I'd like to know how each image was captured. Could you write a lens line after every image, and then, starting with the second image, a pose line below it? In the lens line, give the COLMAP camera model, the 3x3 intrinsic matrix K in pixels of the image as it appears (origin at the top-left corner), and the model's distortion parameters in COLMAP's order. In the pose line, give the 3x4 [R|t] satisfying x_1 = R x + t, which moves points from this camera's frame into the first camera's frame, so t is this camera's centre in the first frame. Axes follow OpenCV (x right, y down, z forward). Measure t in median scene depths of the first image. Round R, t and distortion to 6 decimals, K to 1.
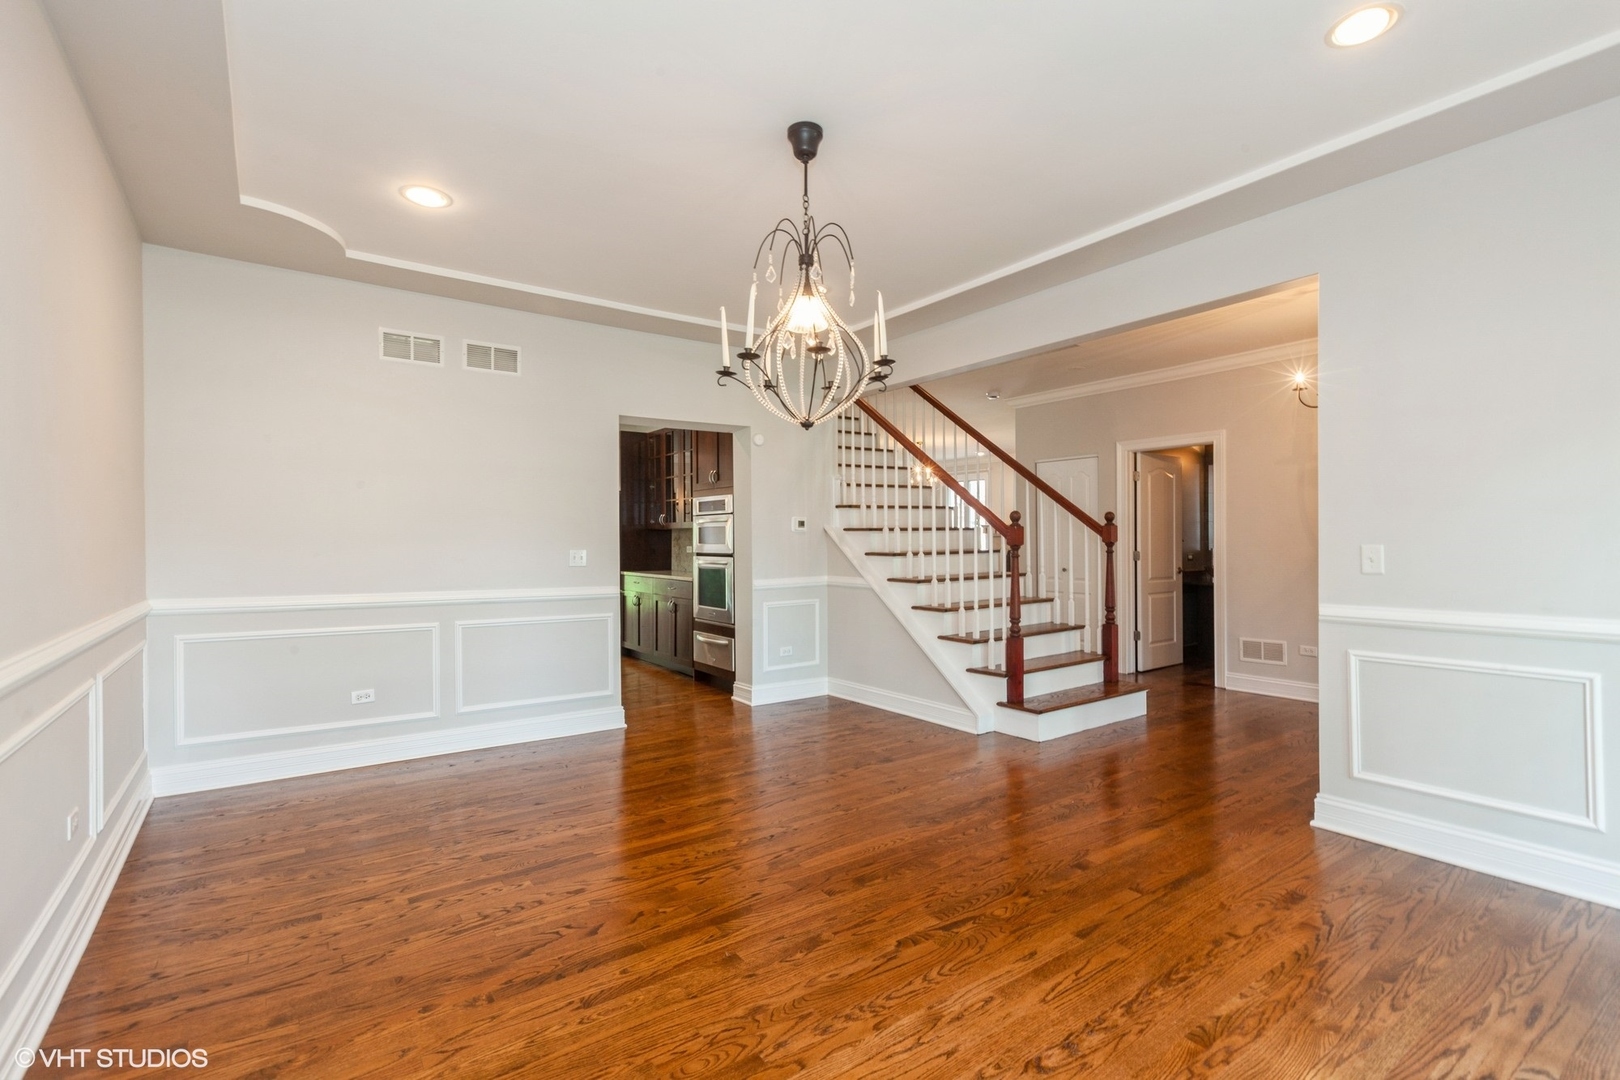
lens RADIAL K [[737.5, 0, 814.2], [0, 737.5, 537.2], [0, 0, 1]] dist [0.000263, -0.000204]
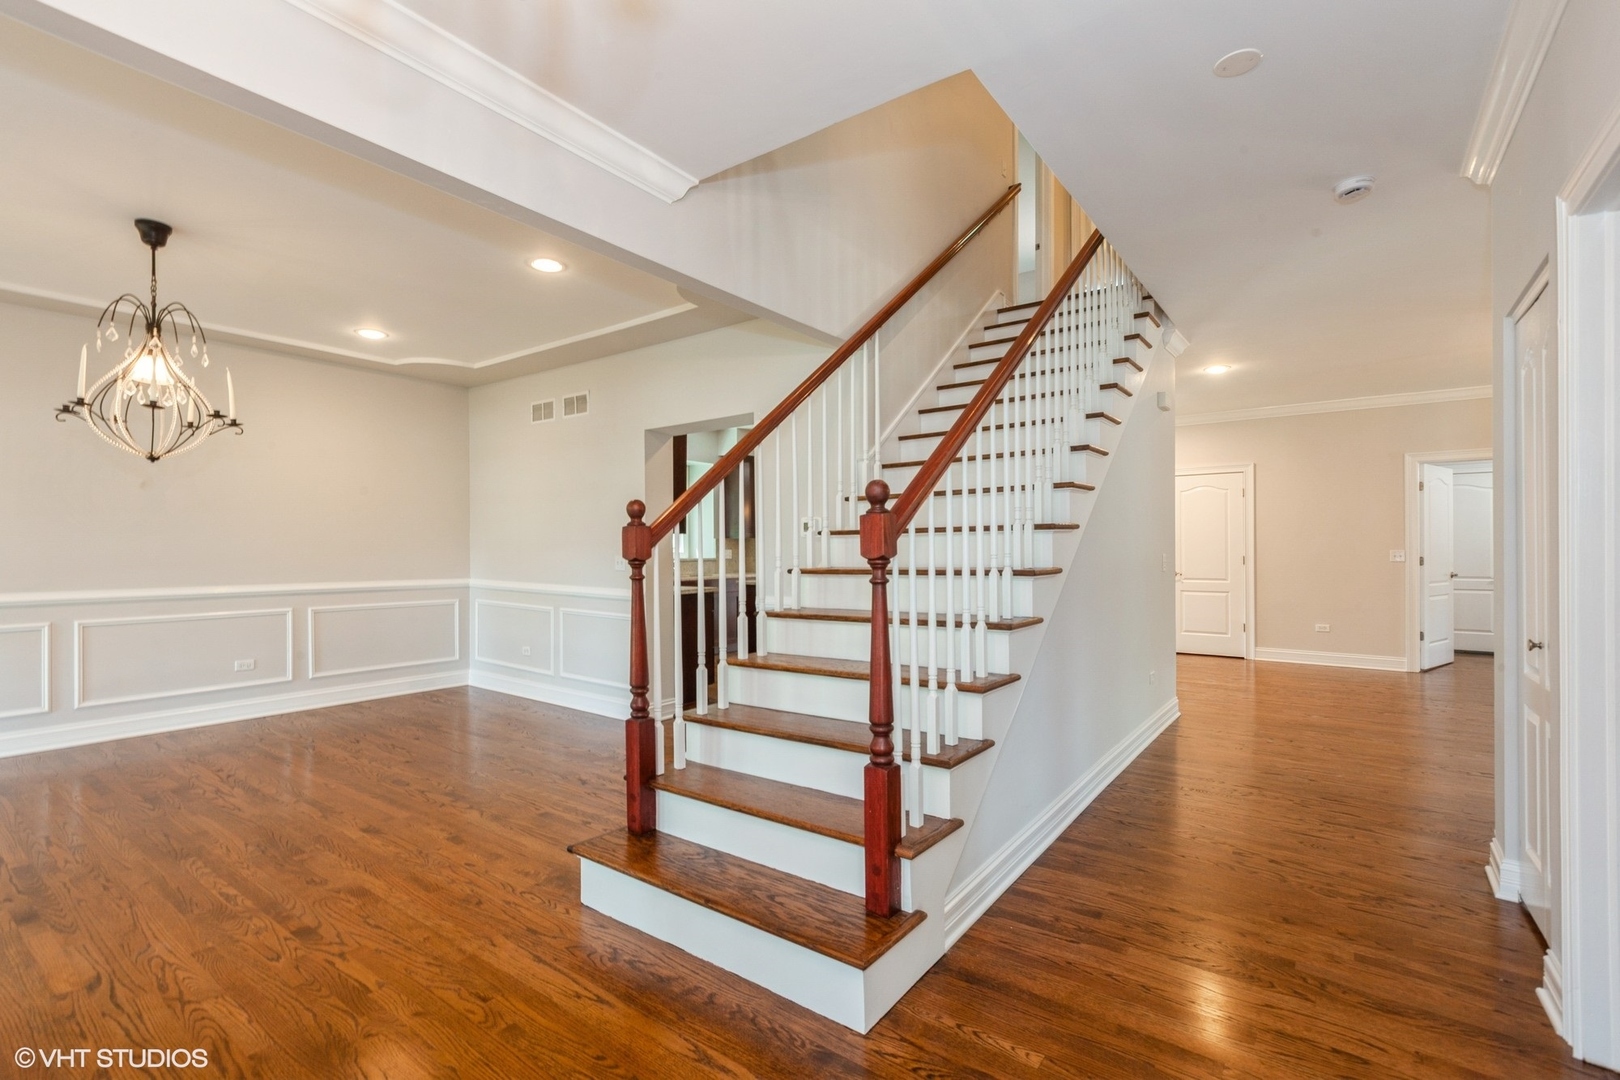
lens RADIAL K [[737.5, 0, 812.8], [0, 737.5, 544.4], [0, 0, 1]] dist [0.000263, -0.000204]
pose [[0.307018, 0.001132, -0.951703, 0.938126], [0.003374, 0.999992, 0.002278, -0.002443], [0.951698, -0.003910, 0.307011, 1.028704]]
